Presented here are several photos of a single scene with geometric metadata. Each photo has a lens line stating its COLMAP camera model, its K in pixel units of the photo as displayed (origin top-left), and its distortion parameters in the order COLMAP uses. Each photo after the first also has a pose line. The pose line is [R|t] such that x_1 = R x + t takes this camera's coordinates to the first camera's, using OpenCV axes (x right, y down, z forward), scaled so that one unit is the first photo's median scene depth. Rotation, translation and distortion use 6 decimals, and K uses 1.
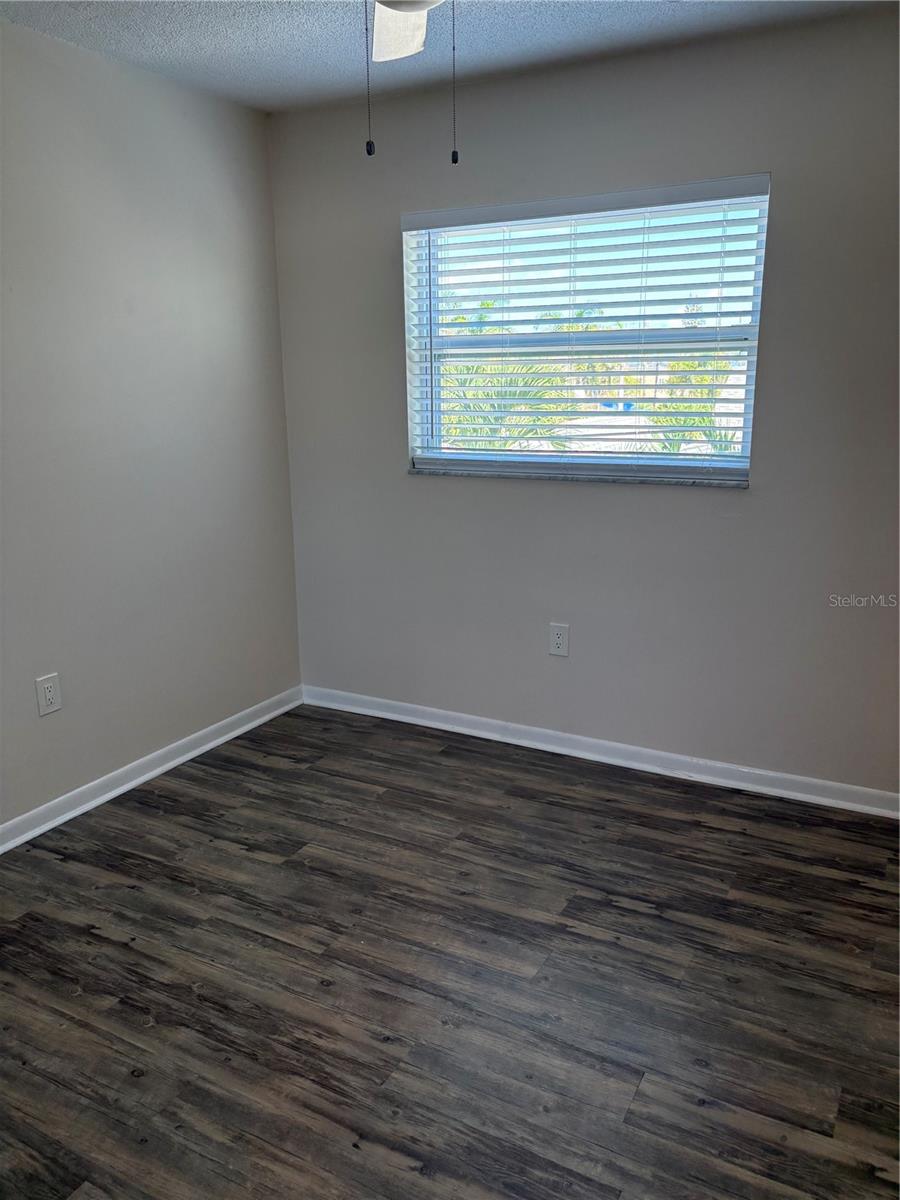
lens RADIAL K [[913.4, 0, 449.5], [0, 913.4, 601.0], [0, 0, 1]] dist [0.043273, -0.040624]
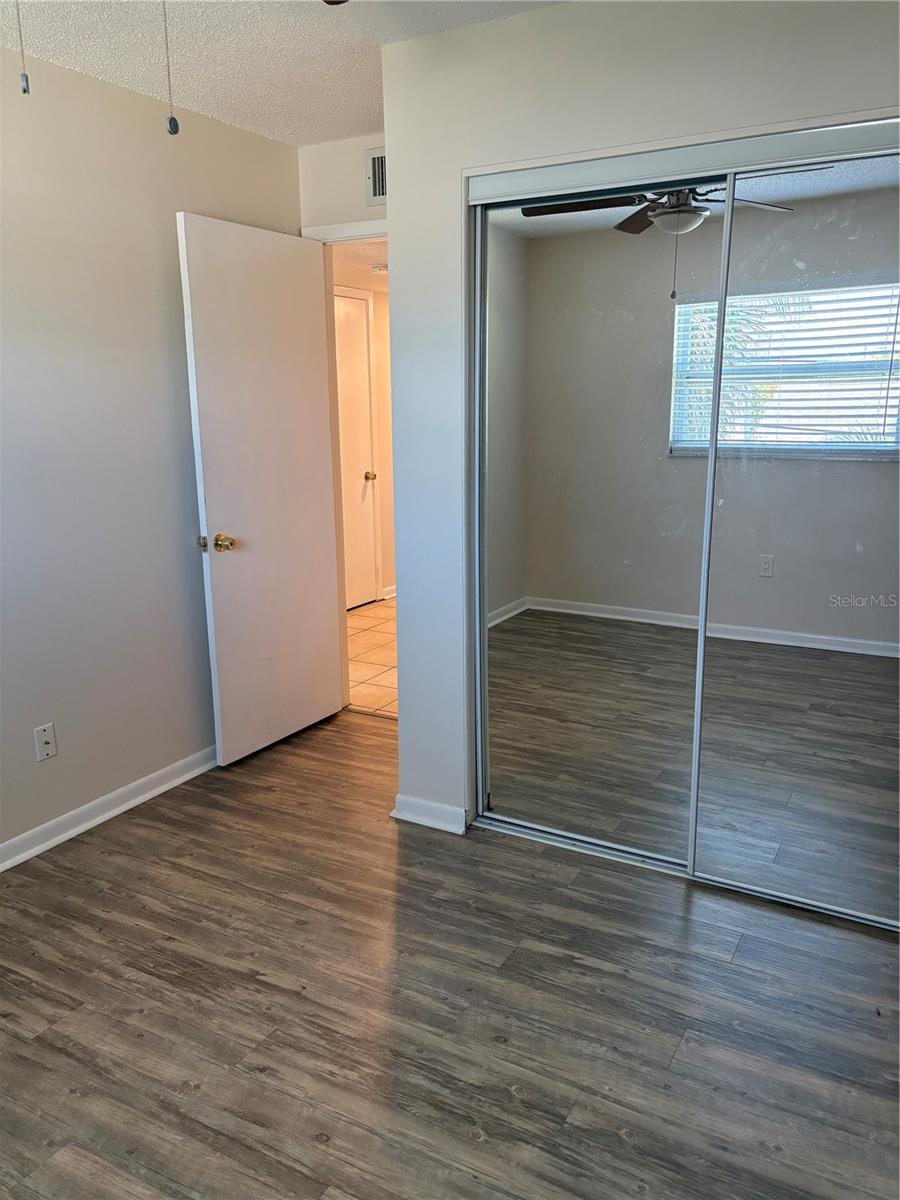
lens RADIAL K [[913.4, 0, 448.6], [0, 913.4, 599.7], [0, 0, 1]] dist [0.043273, -0.040624]
pose [[-0.999752, 0.012873, 0.018193, -0.294579], [0.019560, 0.898081, 0.439394, -0.405793], [-0.010682, 0.439641, -0.898110, 1.685237]]
